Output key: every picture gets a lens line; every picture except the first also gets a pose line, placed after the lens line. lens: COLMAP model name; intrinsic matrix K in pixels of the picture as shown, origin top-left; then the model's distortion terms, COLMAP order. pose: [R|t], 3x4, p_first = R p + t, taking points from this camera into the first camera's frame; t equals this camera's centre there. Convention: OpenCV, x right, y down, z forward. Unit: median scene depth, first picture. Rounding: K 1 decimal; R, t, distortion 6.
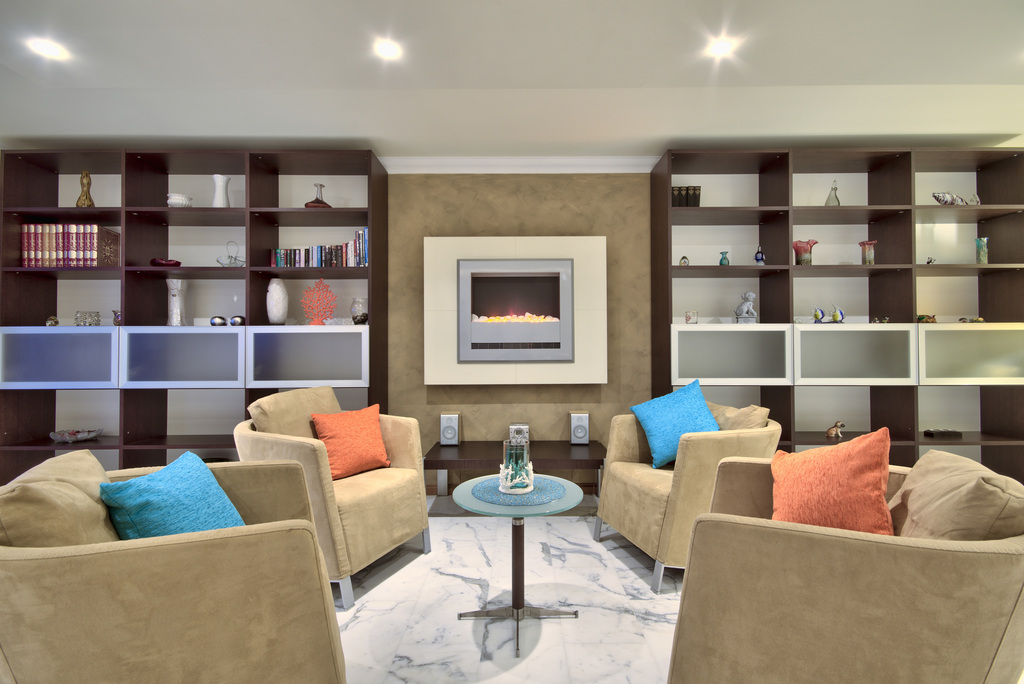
lens RADIAL K [[441.8, 0, 528.3], [0, 441.8, 346.9], [0, 0, 1]] dist [0.020488, 0.000371]
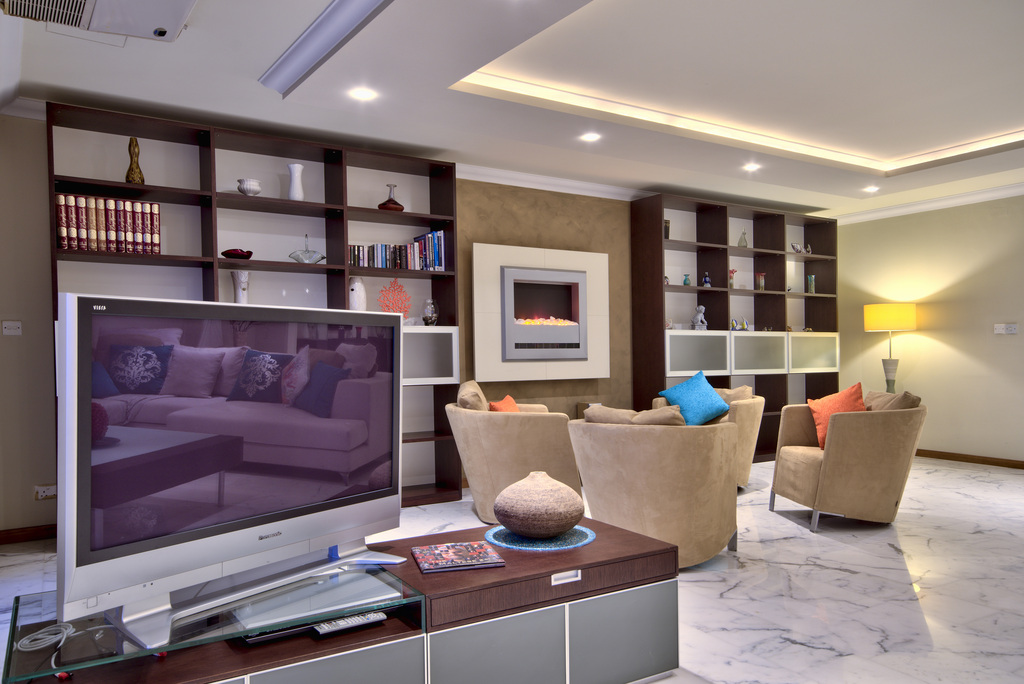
lens RADIAL K [[744.3, 0, 435.0], [0, 744.3, 363.6], [0, 0, 1]] dist [0.016826, 0.001436]
pose [[0.872714, -0.007505, 0.488174, -1.204150], [-0.004475, 0.999717, 0.023368, -0.000319], [-0.488211, -0.022578, 0.872434, -0.522763]]
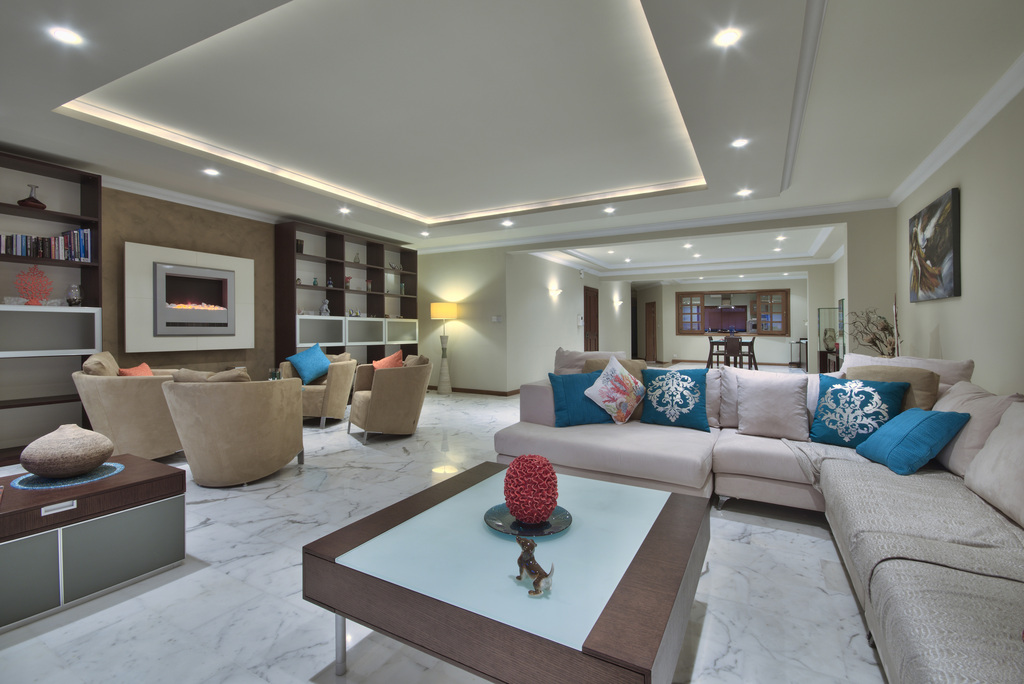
lens RADIAL K [[500.6, 0, 502.6], [0, 500.6, 330.1], [0, 0, 1]] dist [-0.000540, -0.013572]
pose [[0.488390, 0.007234, 0.872595, -0.997576], [-0.016354, 0.999866, 0.000865, -0.002771], [-0.872472, -0.014693, 0.488443, -0.728828]]
